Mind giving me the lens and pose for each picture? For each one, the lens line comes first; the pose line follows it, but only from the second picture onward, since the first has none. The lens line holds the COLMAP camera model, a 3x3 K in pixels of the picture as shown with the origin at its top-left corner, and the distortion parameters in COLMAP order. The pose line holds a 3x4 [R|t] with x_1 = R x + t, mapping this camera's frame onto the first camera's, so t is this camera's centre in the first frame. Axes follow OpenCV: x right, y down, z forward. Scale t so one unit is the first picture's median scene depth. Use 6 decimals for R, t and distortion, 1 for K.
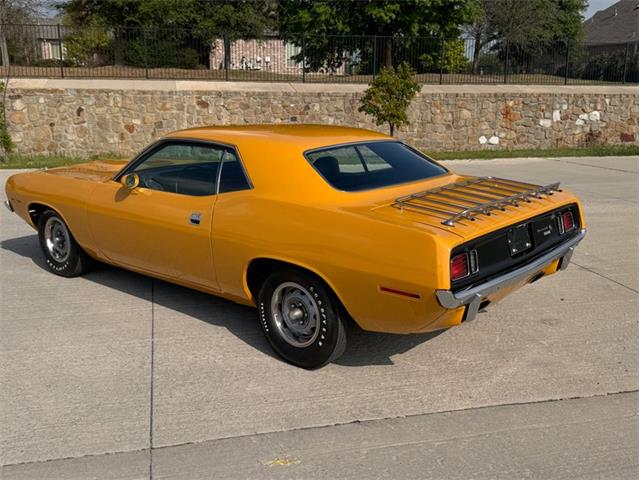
lens RADIAL K [[622.4, 0, 317.5], [0, 622.4, 238.0], [0, 0, 1]] dist [0.080421, 0.000000]
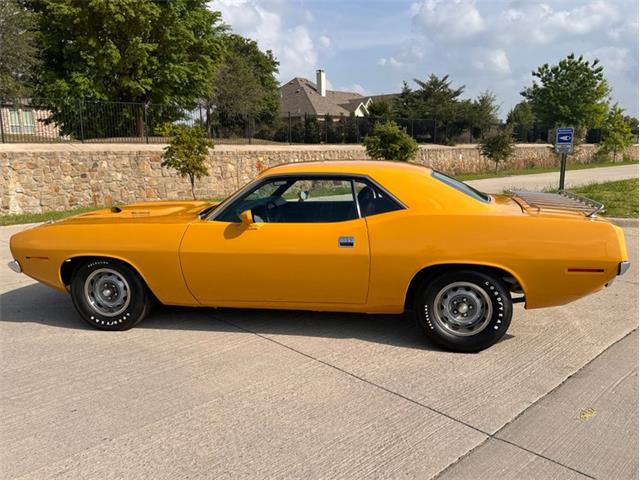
lens RADIAL K [[508.2, 0, 309.0], [0, 508.2, 254.3], [0, 0, 1]] dist [0.031337, -0.055578]
pose [[0.874959, -0.114531, 0.470457, -0.131128], [0.131194, 0.991353, -0.002654, -0.003095], [-0.466085, 0.064043, 0.882419, 0.047715]]
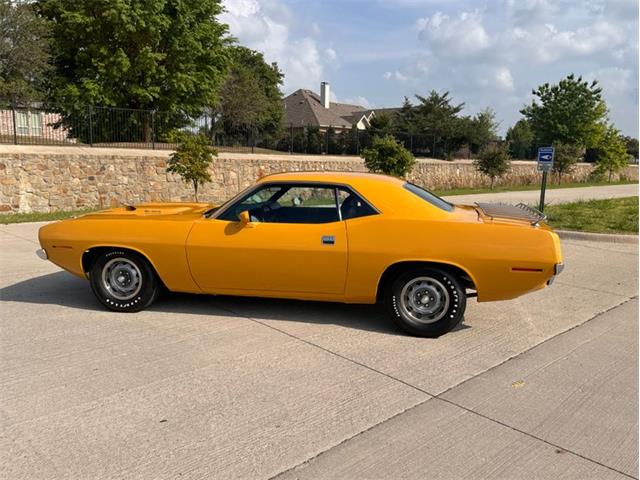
lens RADIAL K [[508.2, 0, 307.1], [0, 508.2, 253.4], [0, 0, 1]] dist [0.031337, -0.055578]
pose [[0.879228, -0.076627, 0.470198, -0.141969], [0.099304, 0.994778, -0.023573, 0.003247], [-0.465937, 0.067418, 0.882246, 0.018083]]
